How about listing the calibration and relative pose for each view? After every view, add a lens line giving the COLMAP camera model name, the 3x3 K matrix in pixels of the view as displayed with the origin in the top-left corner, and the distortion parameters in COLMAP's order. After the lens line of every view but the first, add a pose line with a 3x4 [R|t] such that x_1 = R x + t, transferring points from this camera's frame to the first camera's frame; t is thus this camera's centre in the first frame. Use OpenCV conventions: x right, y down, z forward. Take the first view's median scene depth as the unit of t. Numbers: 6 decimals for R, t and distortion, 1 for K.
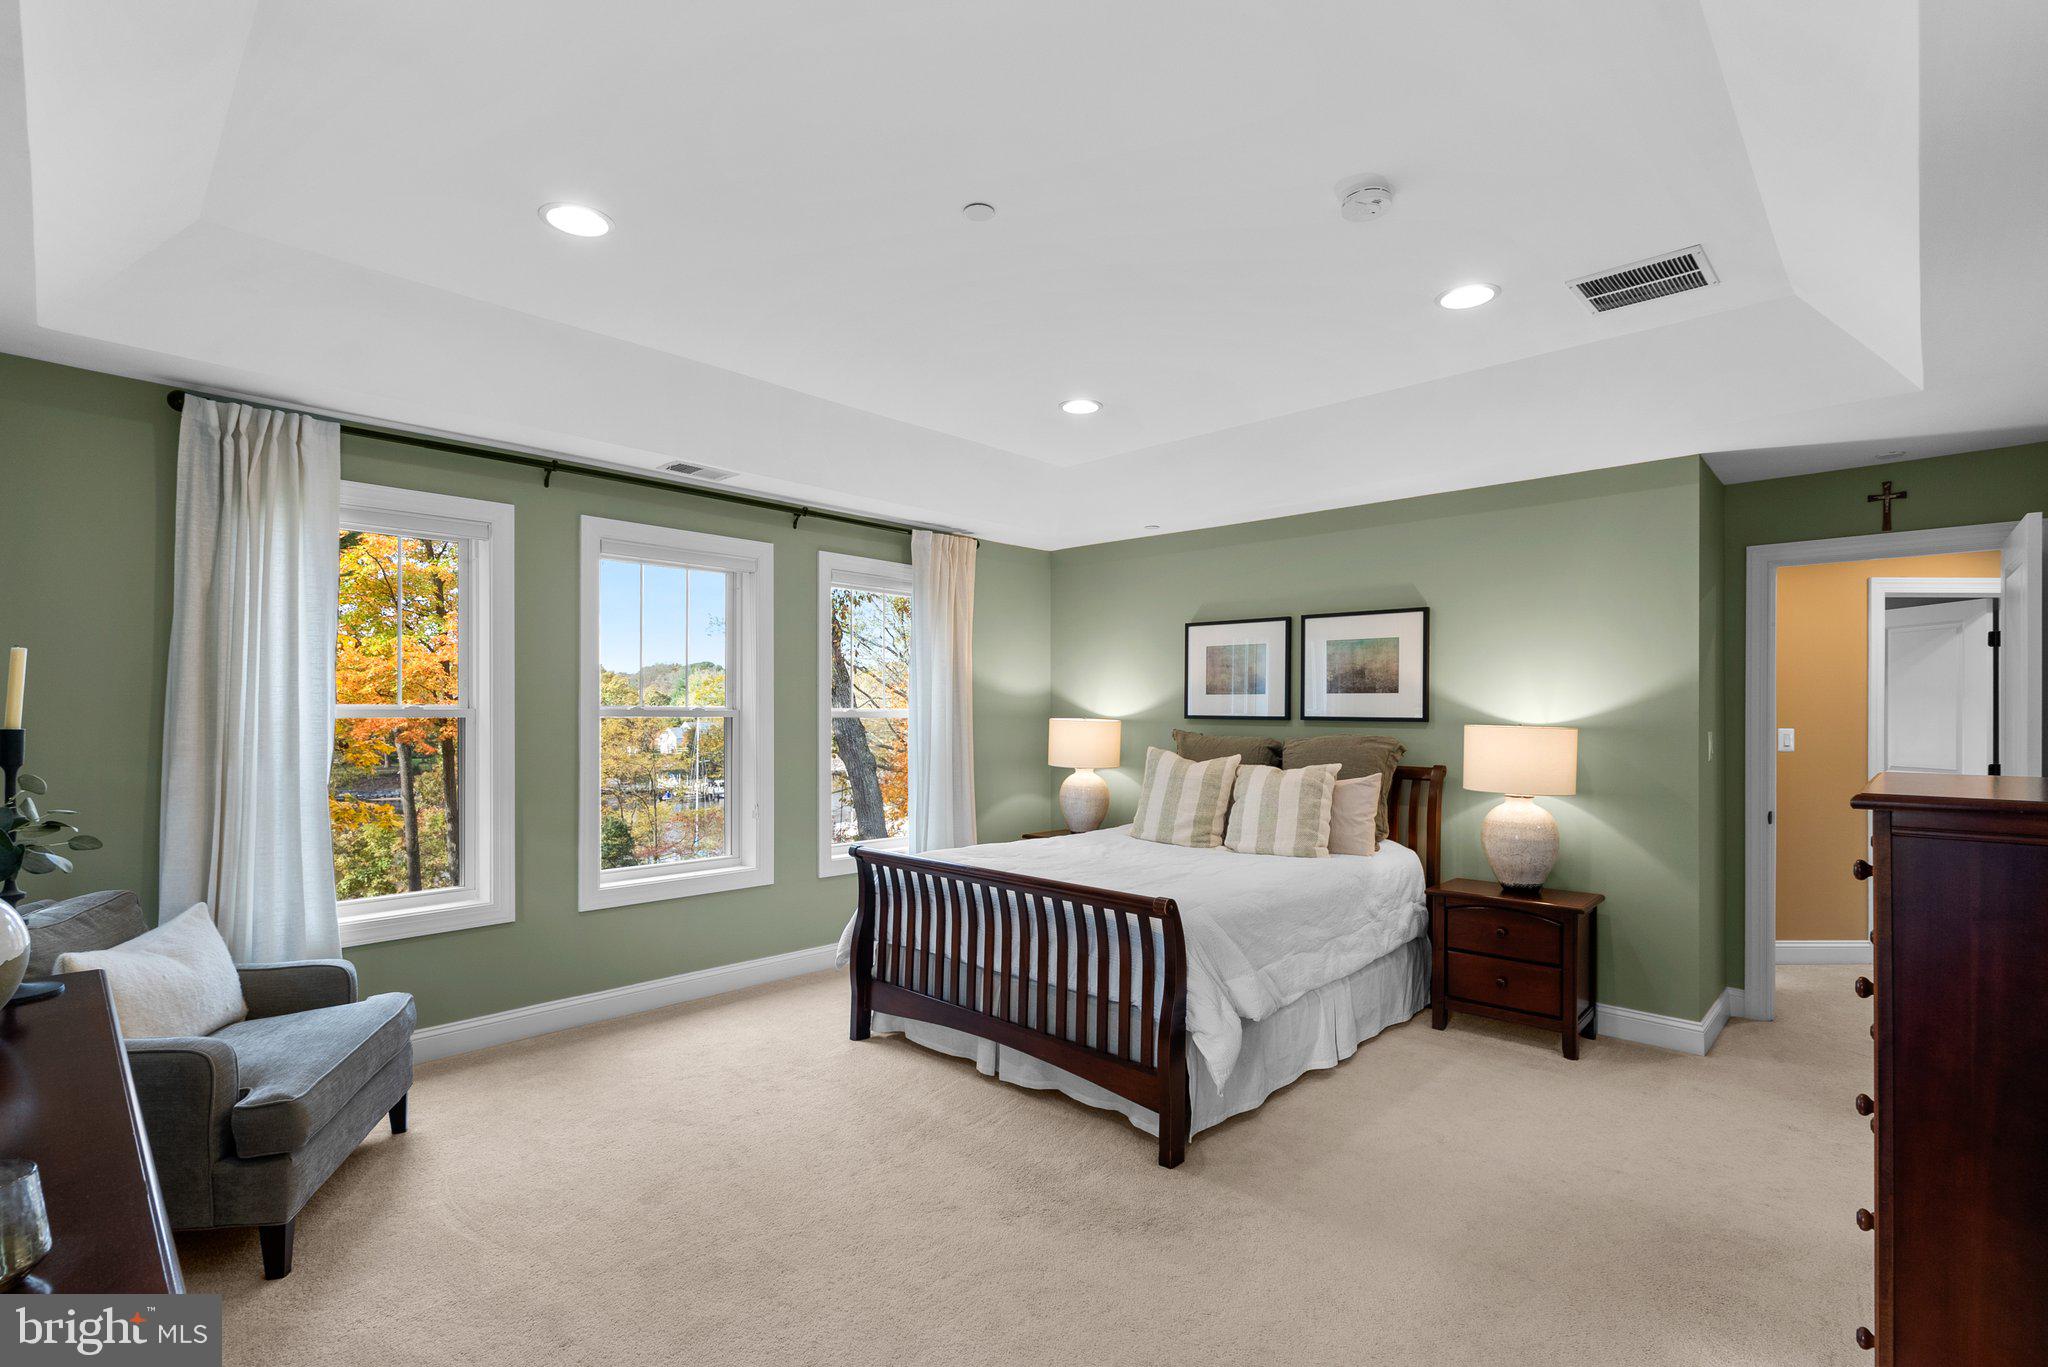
lens RADIAL K [[944.7, 0, 1008.1], [0, 944.7, 700.4], [0, 0, 1]] dist [-0.003375, 0.001289]
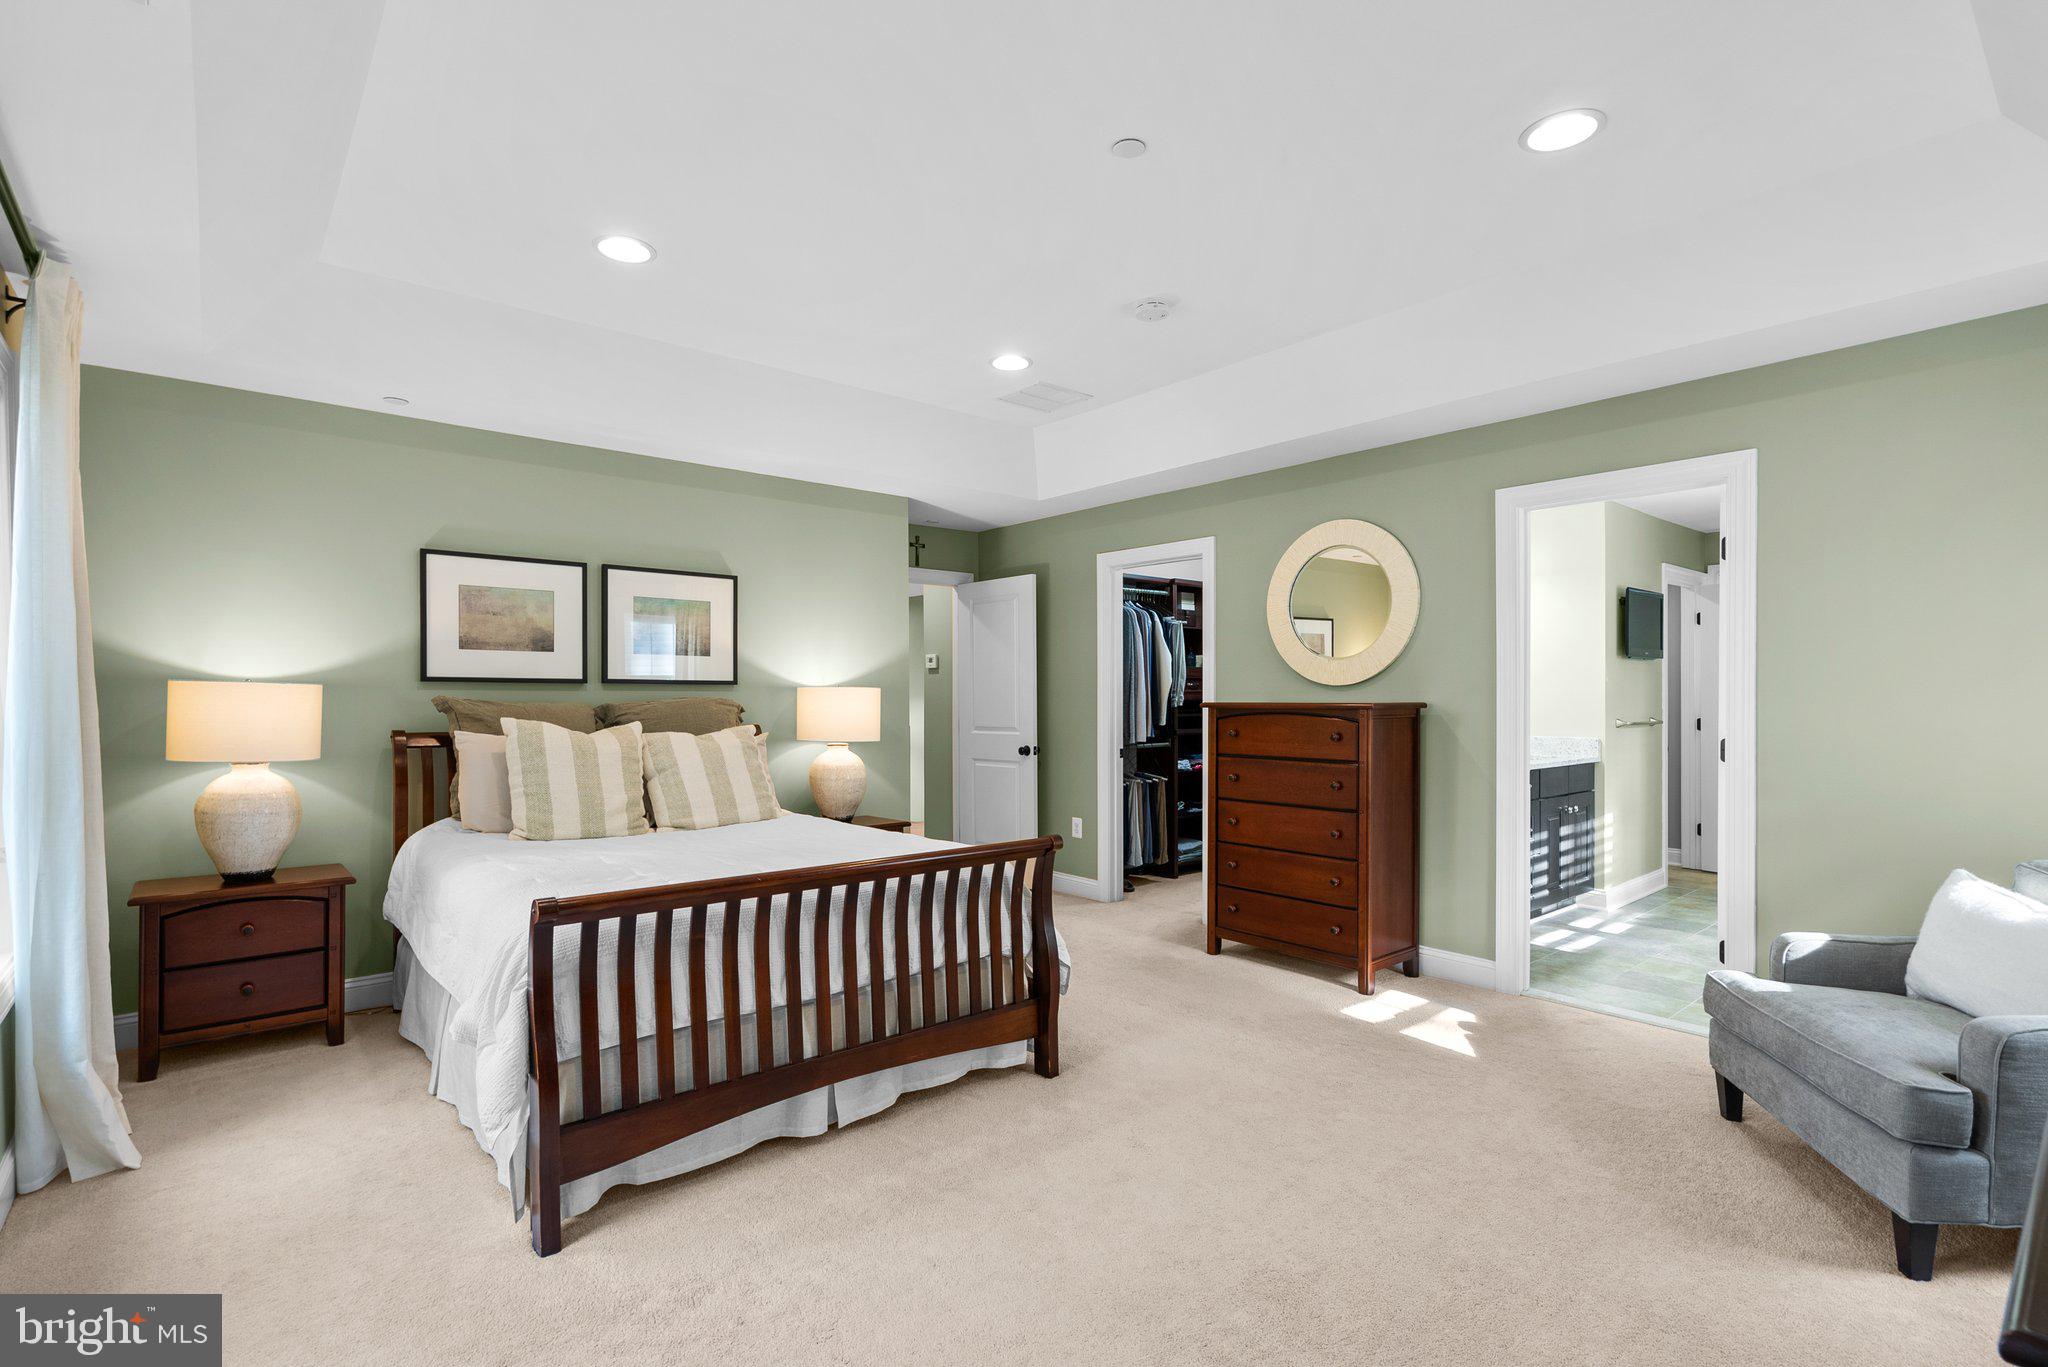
lens RADIAL K [[944.7, 0, 1029.2], [0, 944.7, 681.9], [0, 0, 1]] dist [-0.003375, 0.001289]
pose [[0.095309, -0.005097, 0.995435, -0.636237], [-0.027012, 0.999605, 0.007705, 0.002879], [-0.995081, -0.027623, 0.095134, 0.604854]]
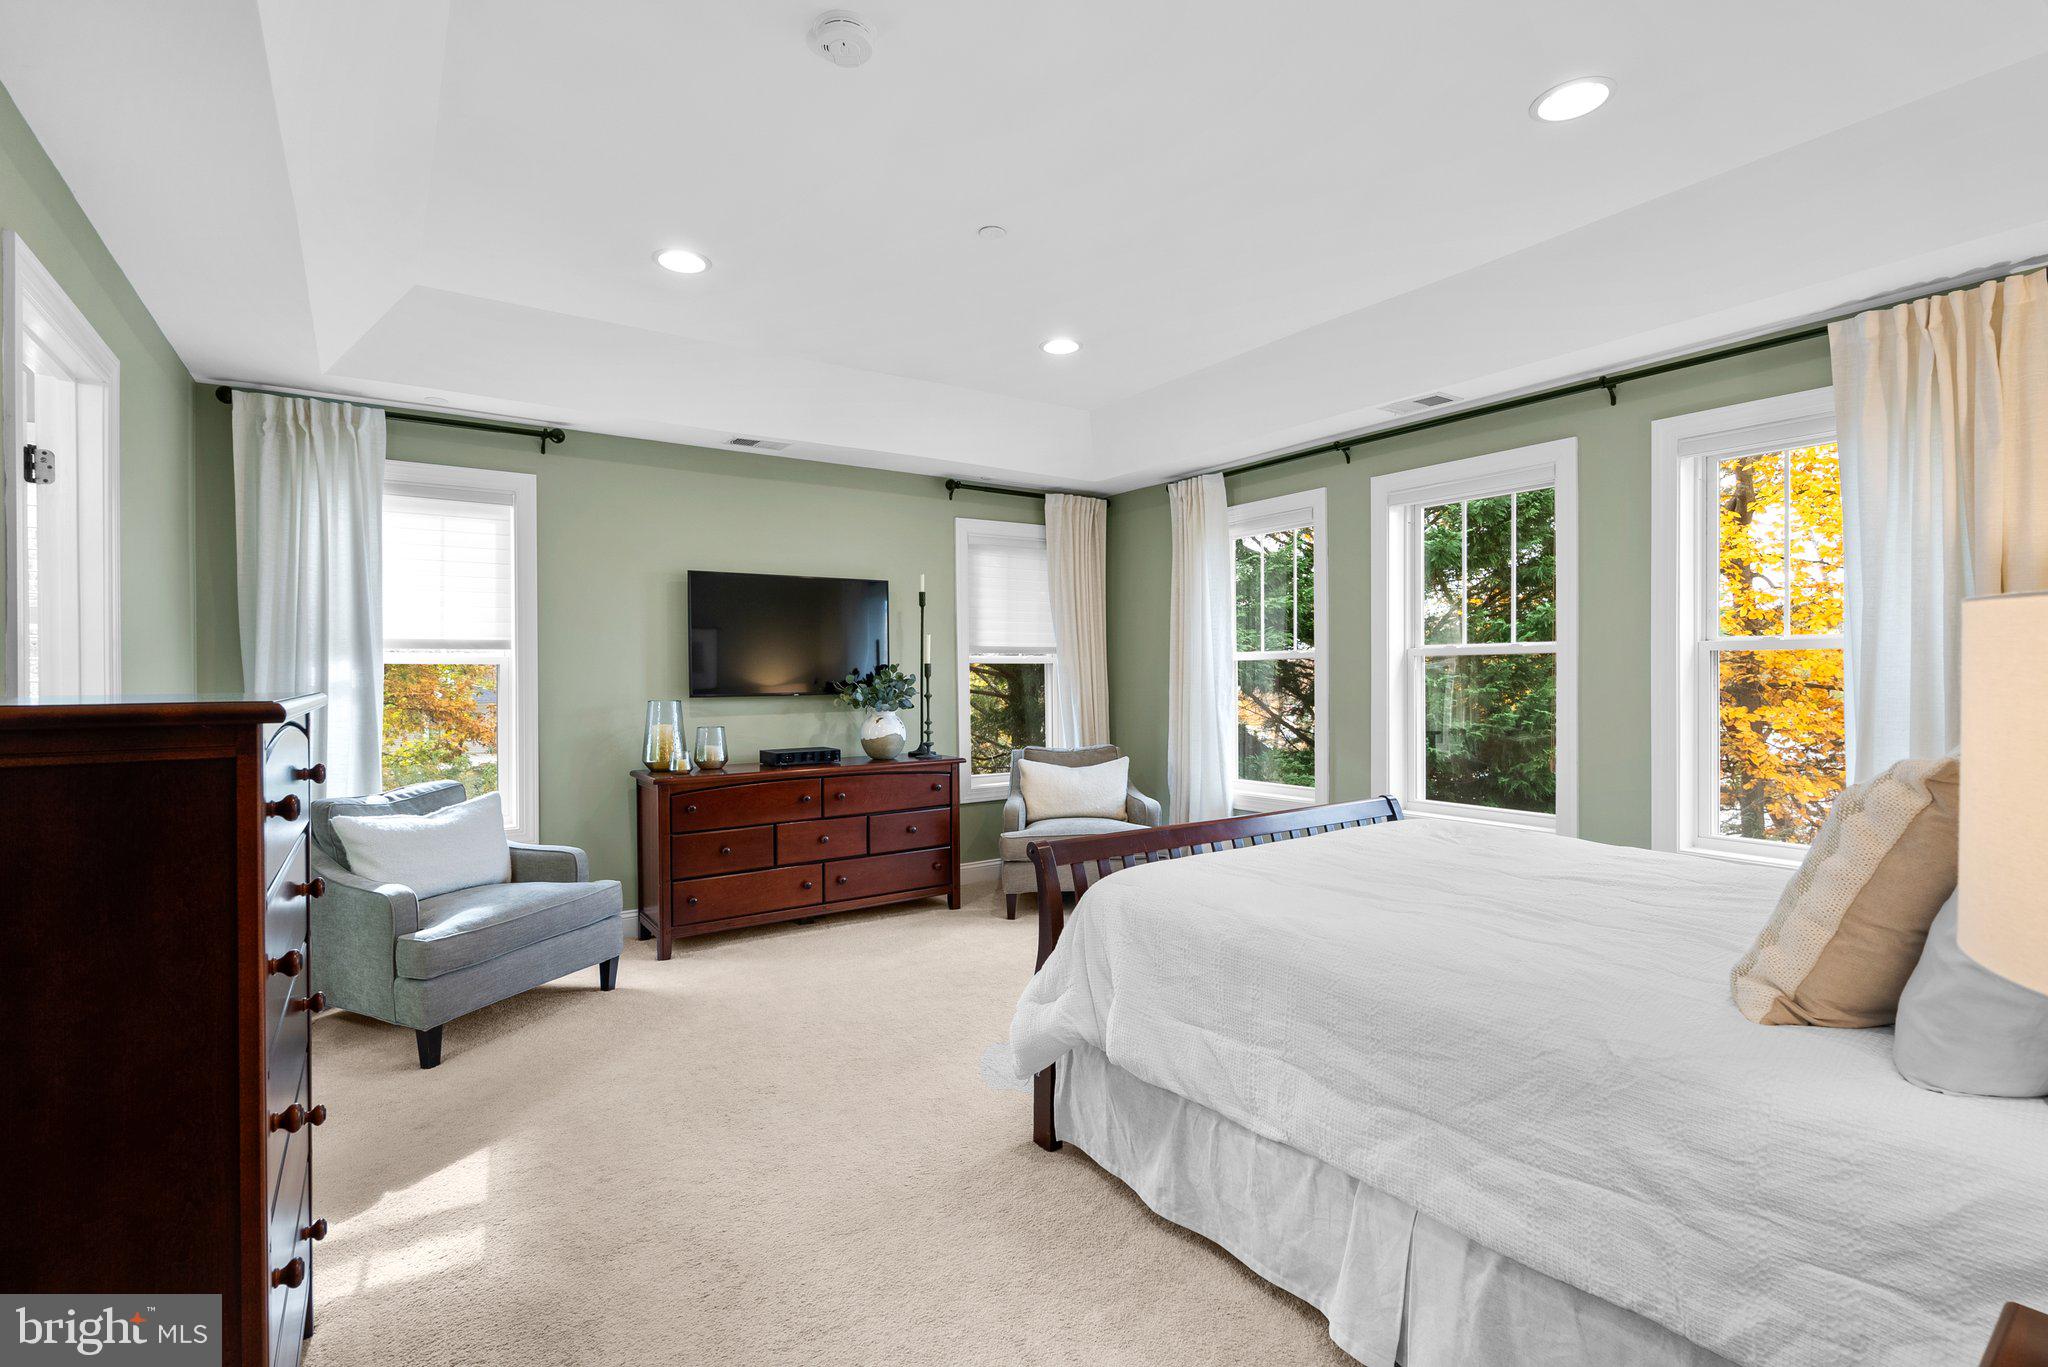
lens RADIAL K [[944.7, 0, 1043.7], [0, 944.7, 674.4], [0, 0, 1]] dist [-0.003375, 0.001289]
pose [[-0.182469, -0.004745, -0.983200, 0.704691], [0.017126, 0.999821, -0.008003, 0.039811], [0.983062, -0.018299, -0.182355, 0.789976]]
